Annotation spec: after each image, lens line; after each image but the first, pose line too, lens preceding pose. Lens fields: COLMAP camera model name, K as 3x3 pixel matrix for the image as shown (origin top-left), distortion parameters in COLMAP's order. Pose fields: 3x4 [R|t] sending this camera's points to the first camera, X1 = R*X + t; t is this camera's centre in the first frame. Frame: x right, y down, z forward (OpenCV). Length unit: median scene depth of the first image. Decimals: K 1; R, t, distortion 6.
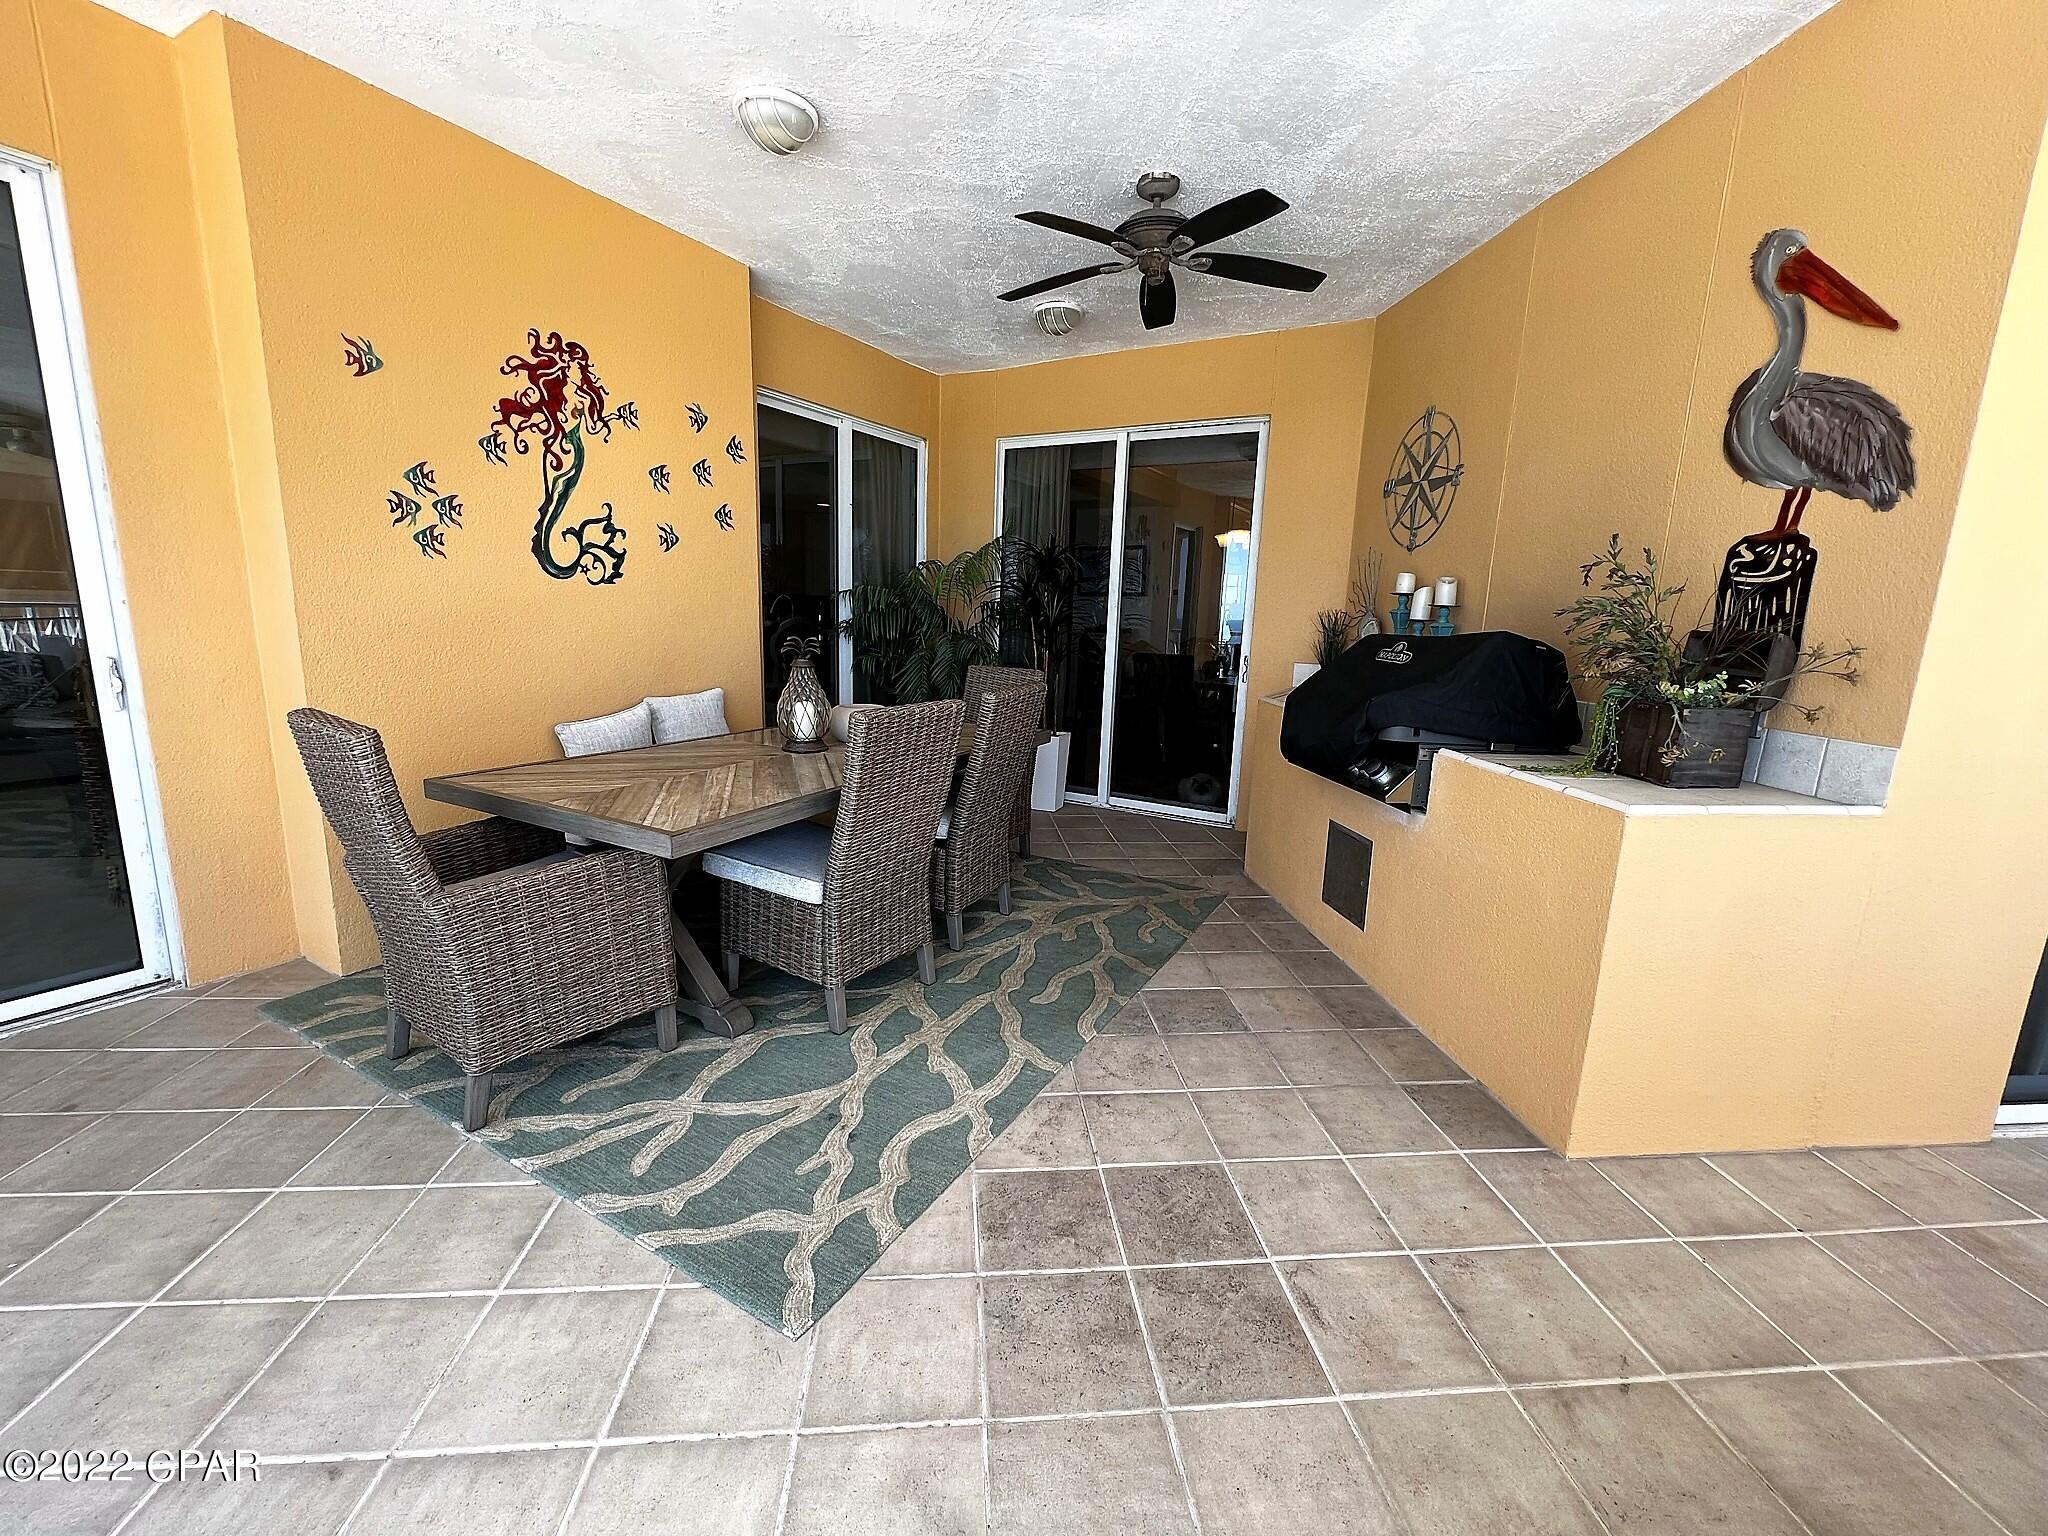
lens RADIAL K [[823.0, 0, 1019.9], [0, 823.0, 767.2], [0, 0, 1]] dist [-0.000853, -0.000041]
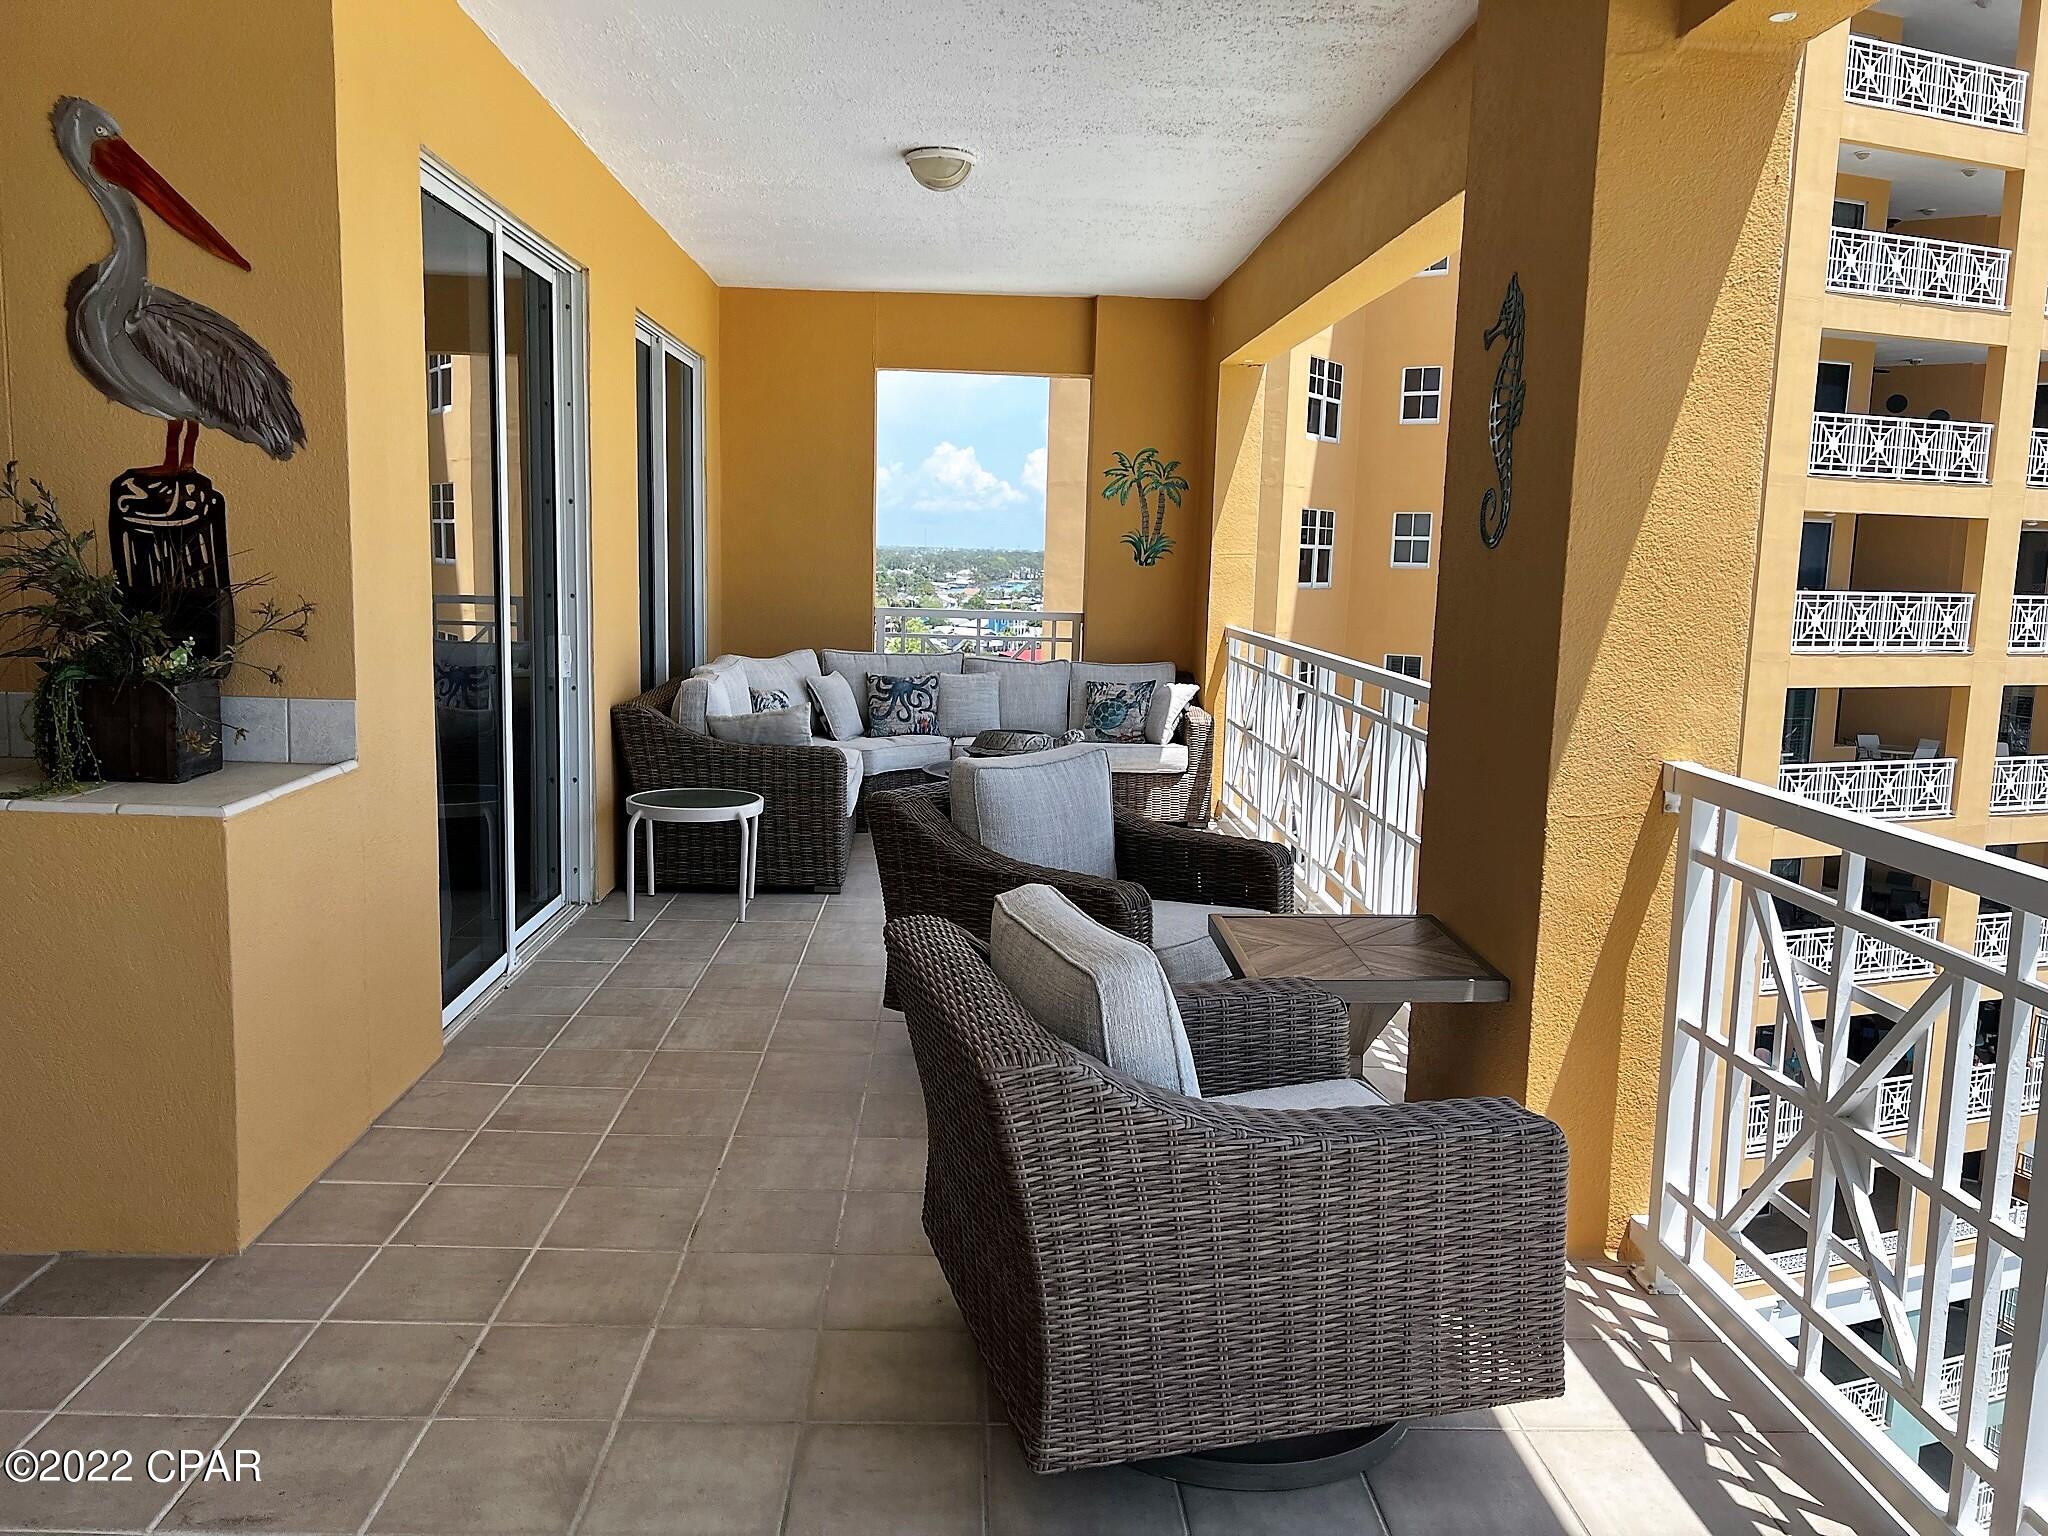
lens RADIAL K [[1532.5, 0, 1020.5], [0, 1532.5, 750.3], [0, 0, 1]] dist [0.090794, -0.108559]
pose [[0.057788, -0.162585, 0.985001, -0.668586], [0.162856, 0.974968, 0.151375, -0.103155], [-0.984956, 0.151666, 0.082820, 0.044112]]
